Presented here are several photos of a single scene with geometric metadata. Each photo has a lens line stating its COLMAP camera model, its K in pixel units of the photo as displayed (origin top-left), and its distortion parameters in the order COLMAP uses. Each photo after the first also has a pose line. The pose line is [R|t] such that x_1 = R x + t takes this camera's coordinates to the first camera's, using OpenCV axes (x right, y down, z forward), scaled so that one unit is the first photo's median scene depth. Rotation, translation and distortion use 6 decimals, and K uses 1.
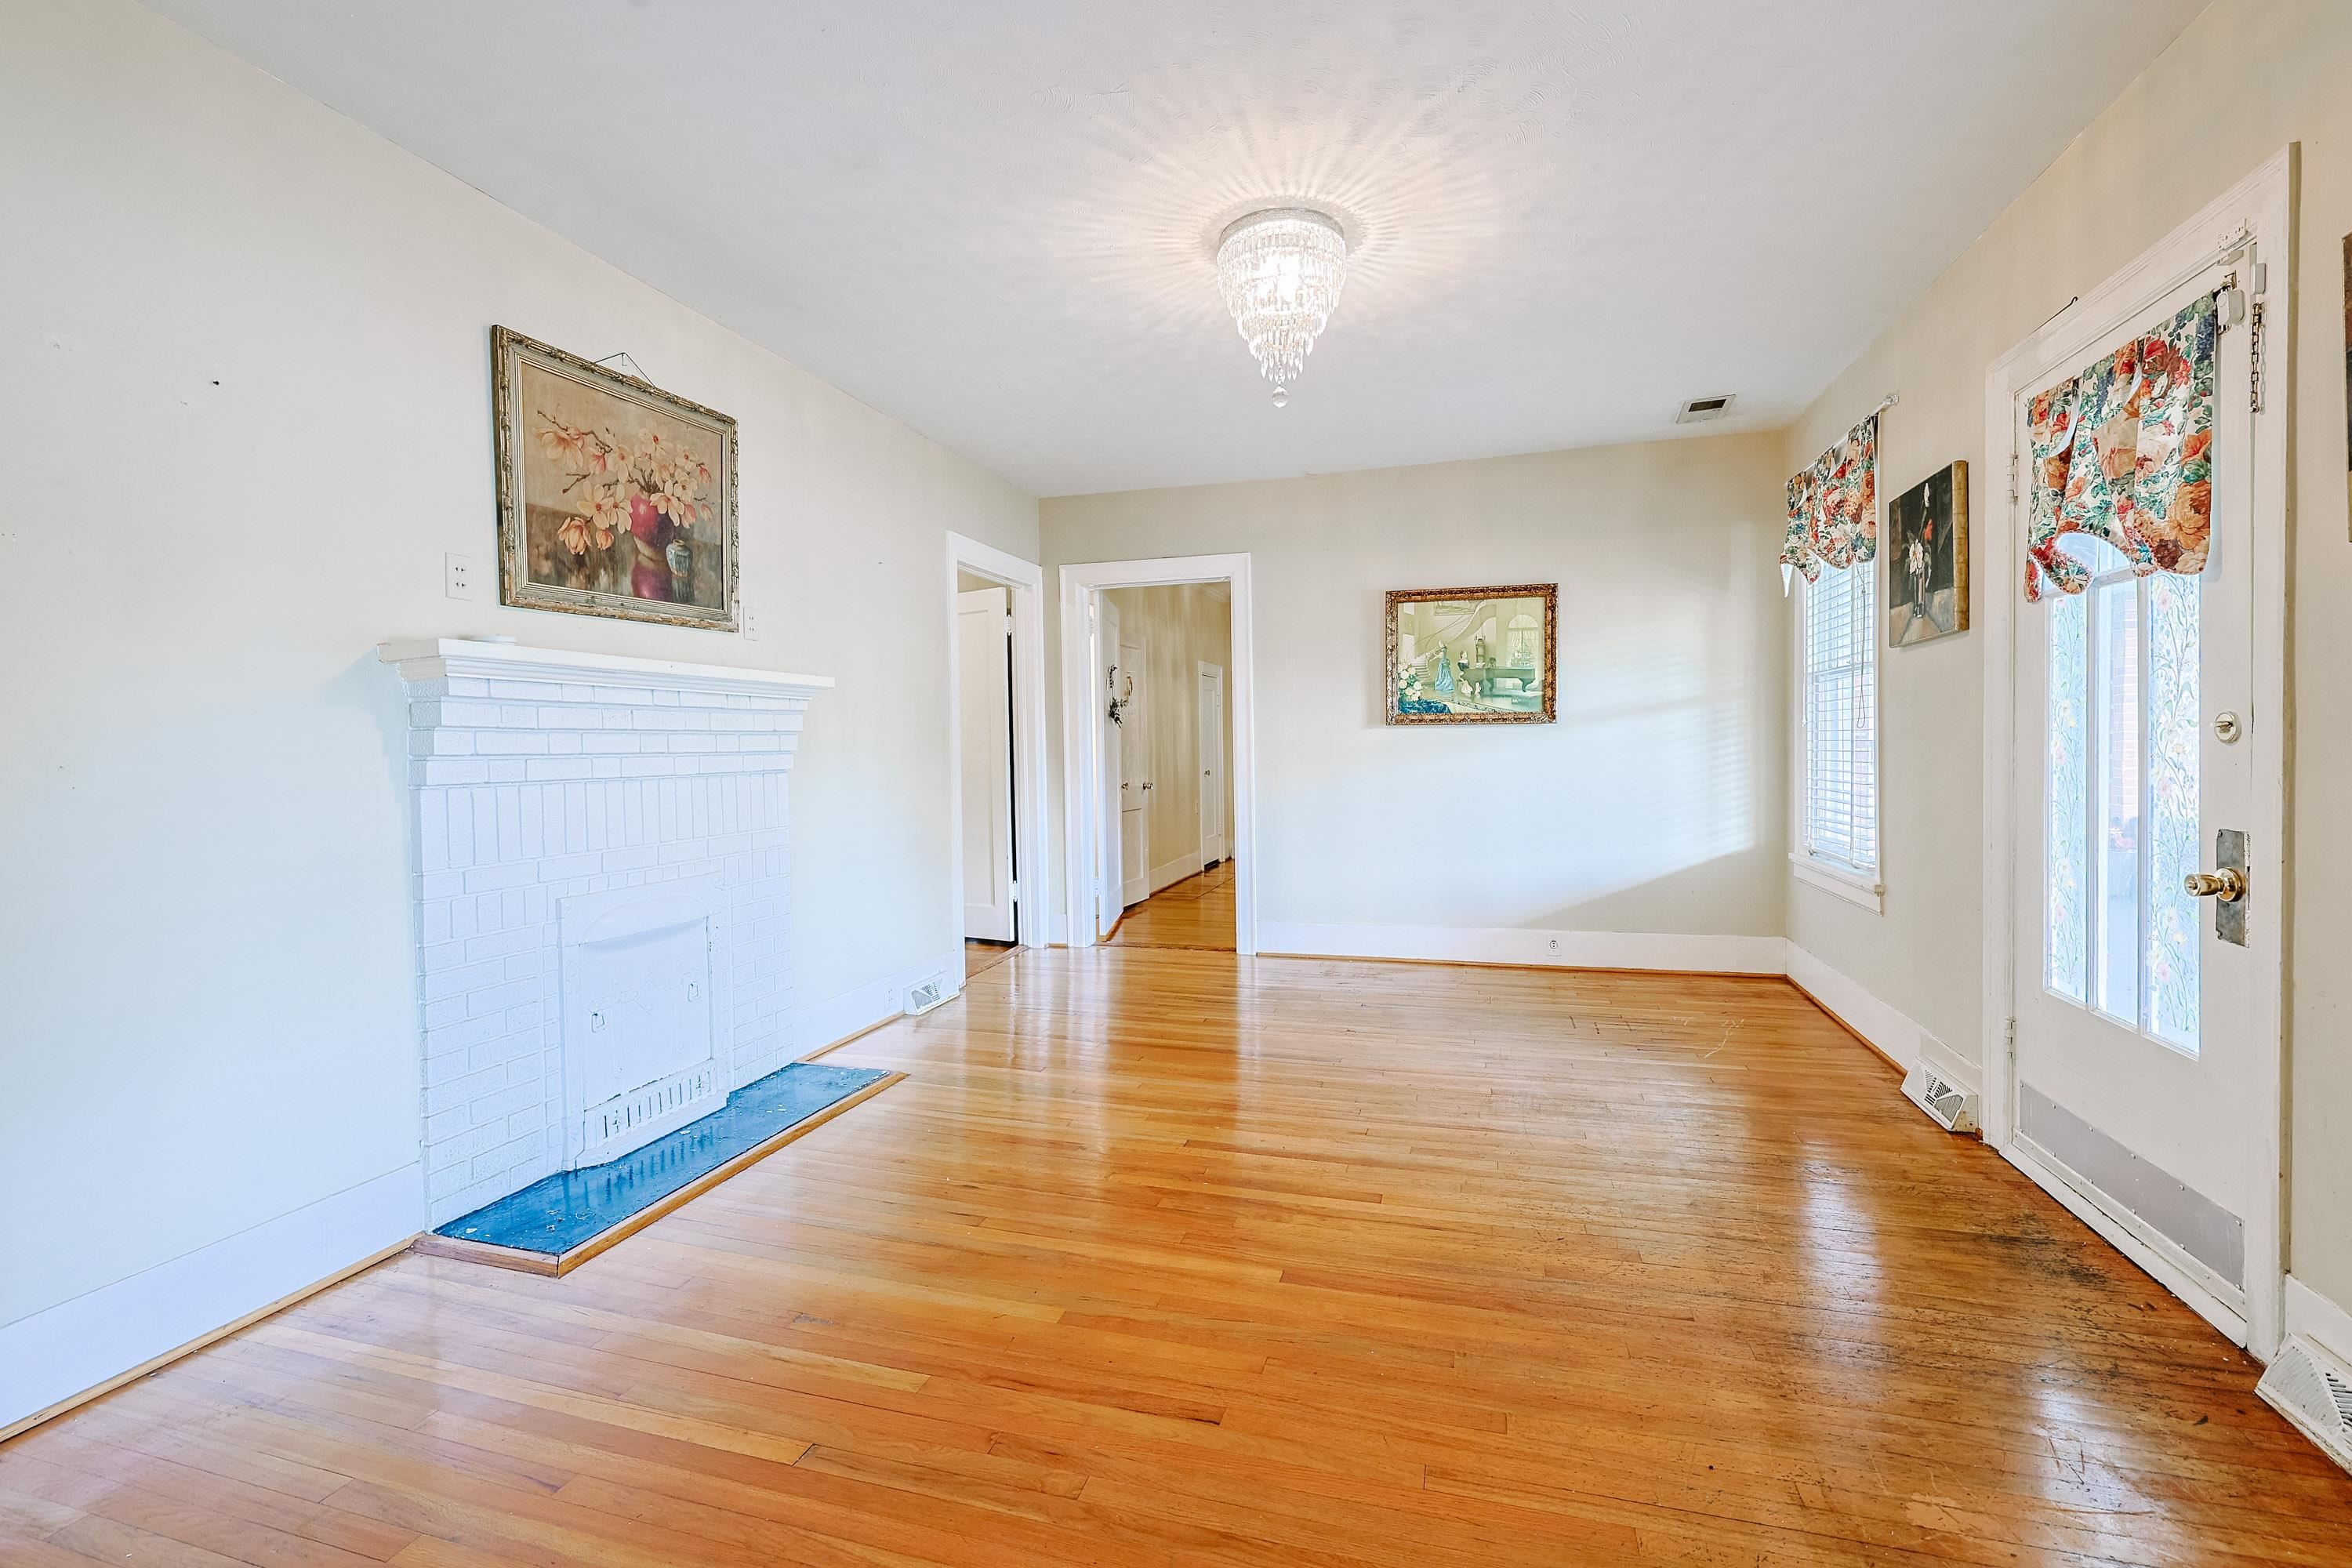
lens RADIAL K [[1035.9, 0, 1184.7], [0, 1035.9, 774.4], [0, 0, 1]] dist [-0.002349, 0.000669]
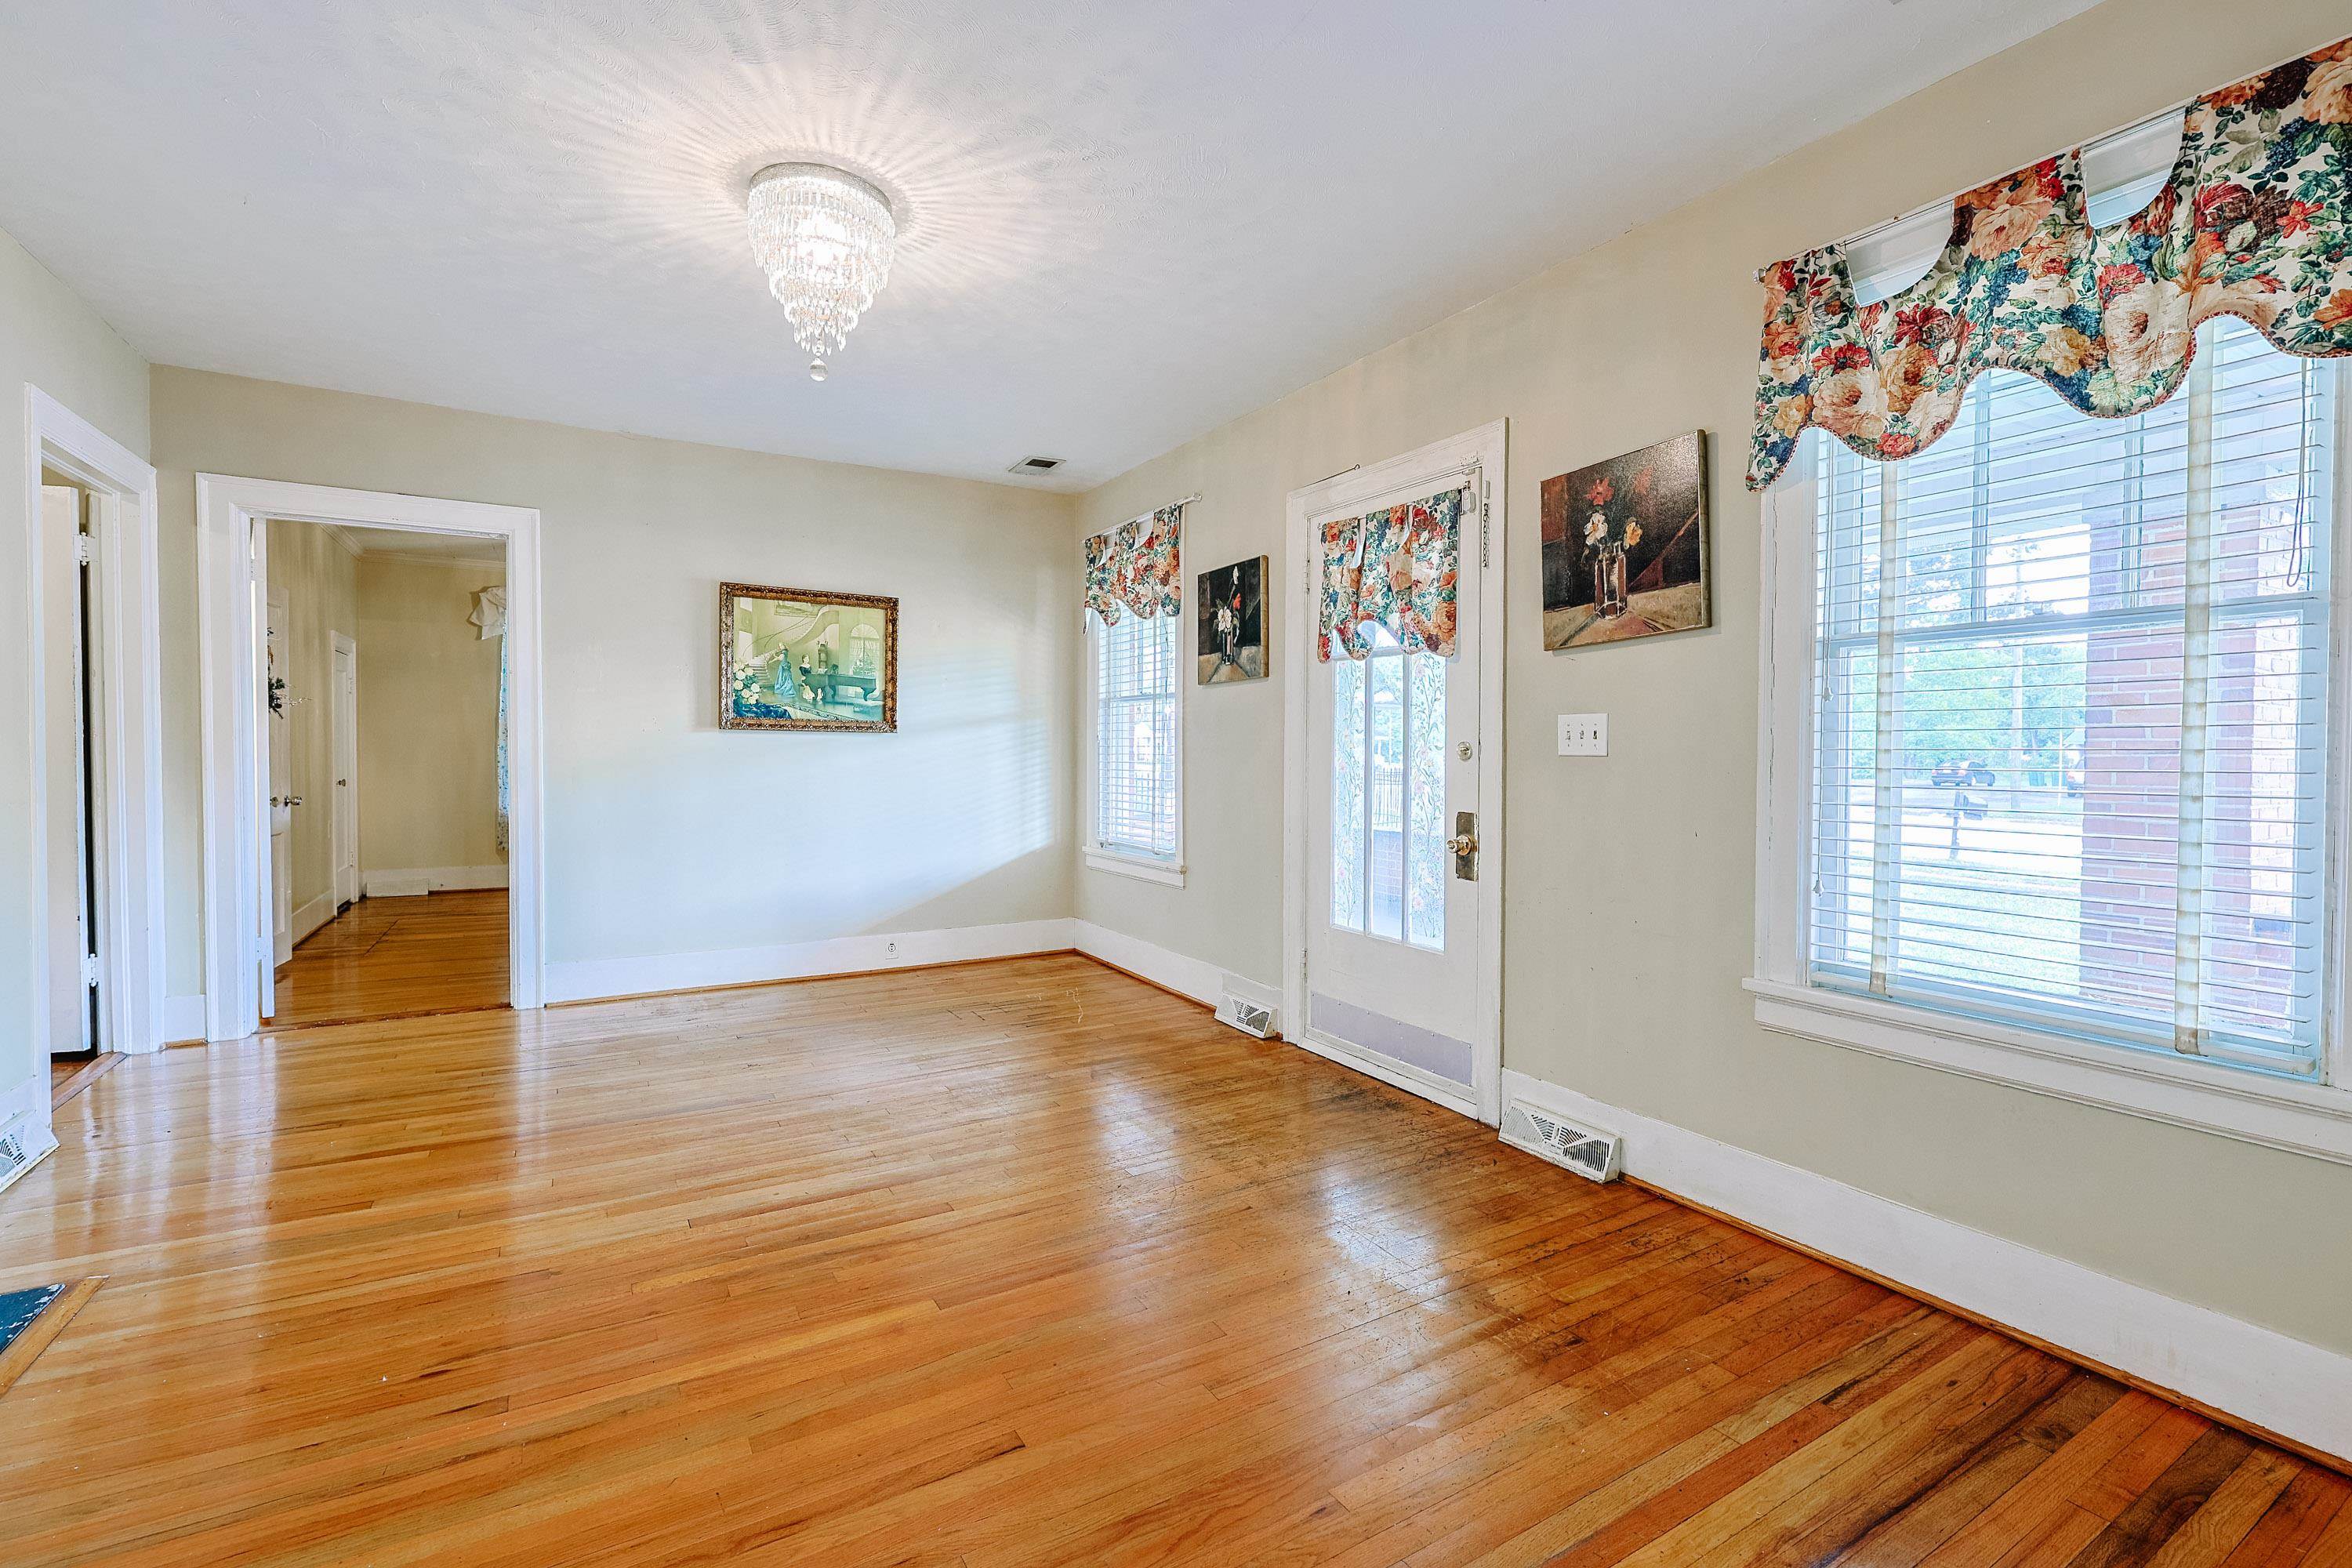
lens RADIAL K [[1035.9, 0, 1216.7], [0, 1035.9, 774.4], [0, 0, 1]] dist [-0.002349, 0.000669]
pose [[0.664881, 0.001921, 0.746947, -0.303360], [0.005200, 0.999961, -0.007200, 0.001629], [-0.746931, 0.008671, 0.664845, 0.111503]]
